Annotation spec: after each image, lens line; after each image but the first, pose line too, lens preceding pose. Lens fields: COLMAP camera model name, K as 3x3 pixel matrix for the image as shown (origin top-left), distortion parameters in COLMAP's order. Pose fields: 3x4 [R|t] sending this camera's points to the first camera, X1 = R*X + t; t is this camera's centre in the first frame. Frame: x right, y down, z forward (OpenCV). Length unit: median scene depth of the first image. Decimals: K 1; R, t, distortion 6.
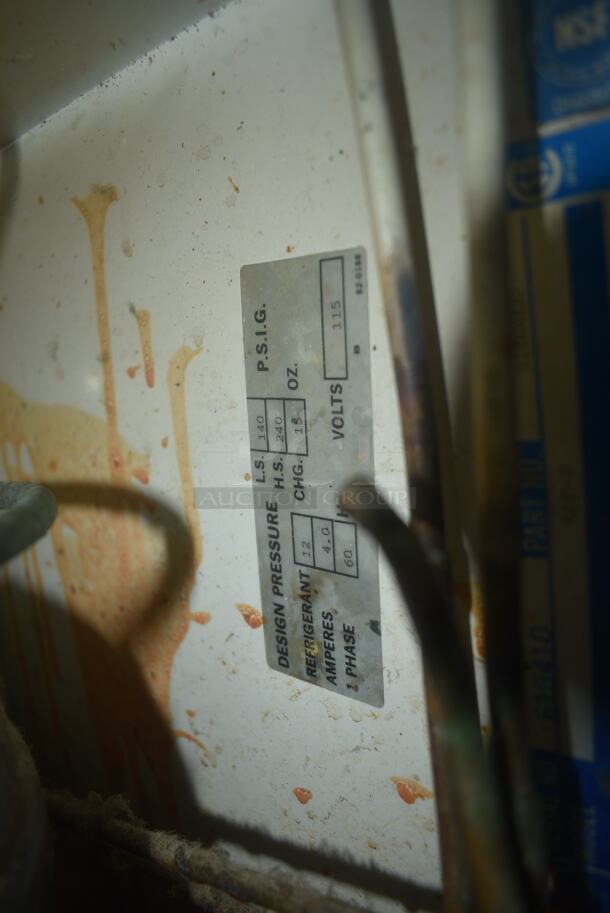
lens RADIAL K [[690.7, 0, 305.0], [0, 690.7, 456.5], [0, 0, 1]] dist [-0.112053, 0.019866]
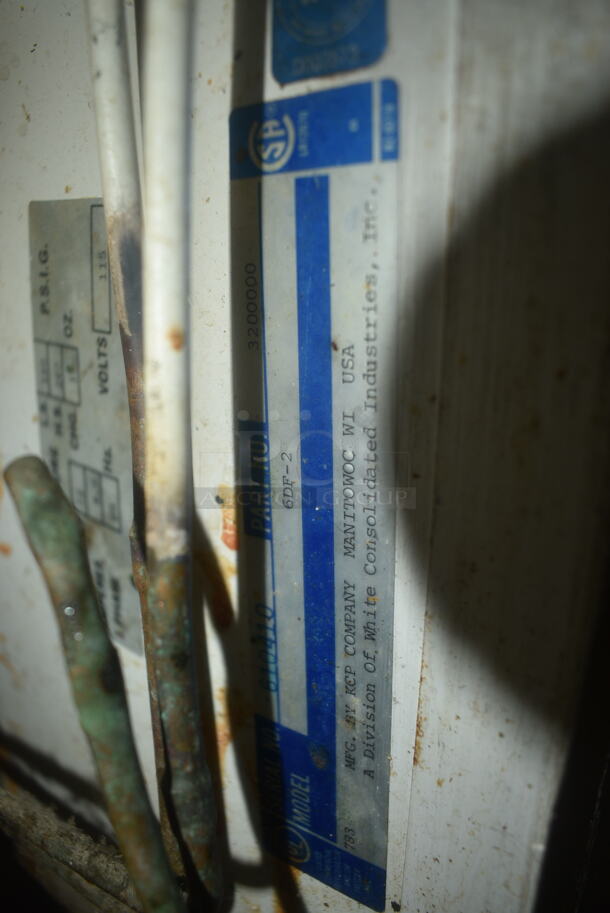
lens RADIAL K [[690.7, 0, 305.0], [0, 690.7, 456.5], [0, 0, 1]] dist [-0.112053, 0.019866]
pose [[0.994330, 0.084684, 0.064309, 0.261755], [-0.092246, 0.987792, 0.125528, -0.080056], [-0.052894, -0.130748, 0.990004, 0.013386]]
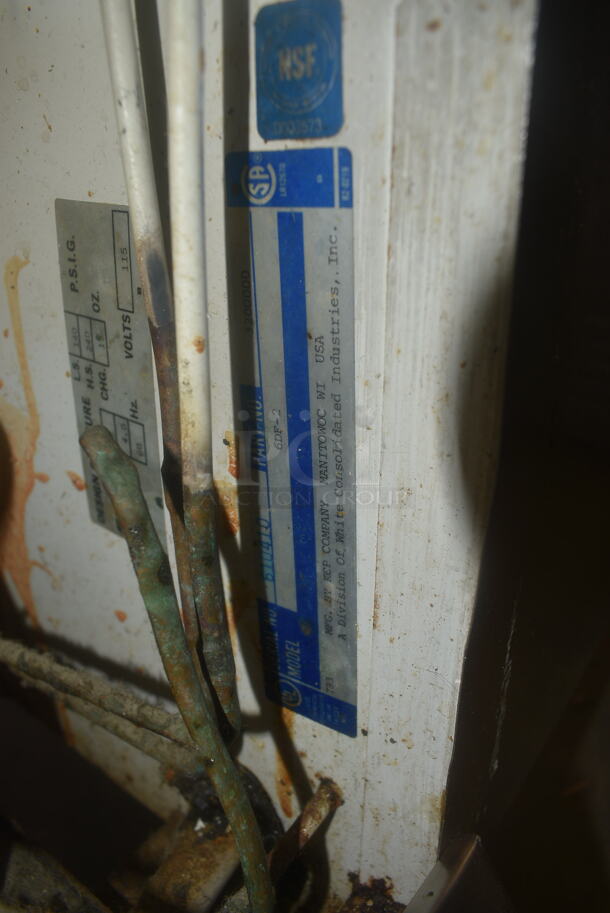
lens RADIAL K [[696.8, 0, 305.0], [0, 696.8, 456.5], [0, 0, 1]] dist [-0.093373, 0.007561]
pose [[0.993876, 0.046003, 0.100469, 0.231987], [-0.071532, 0.960852, 0.267668, -0.199070], [-0.084222, -0.273215, 0.958259, -0.250394]]
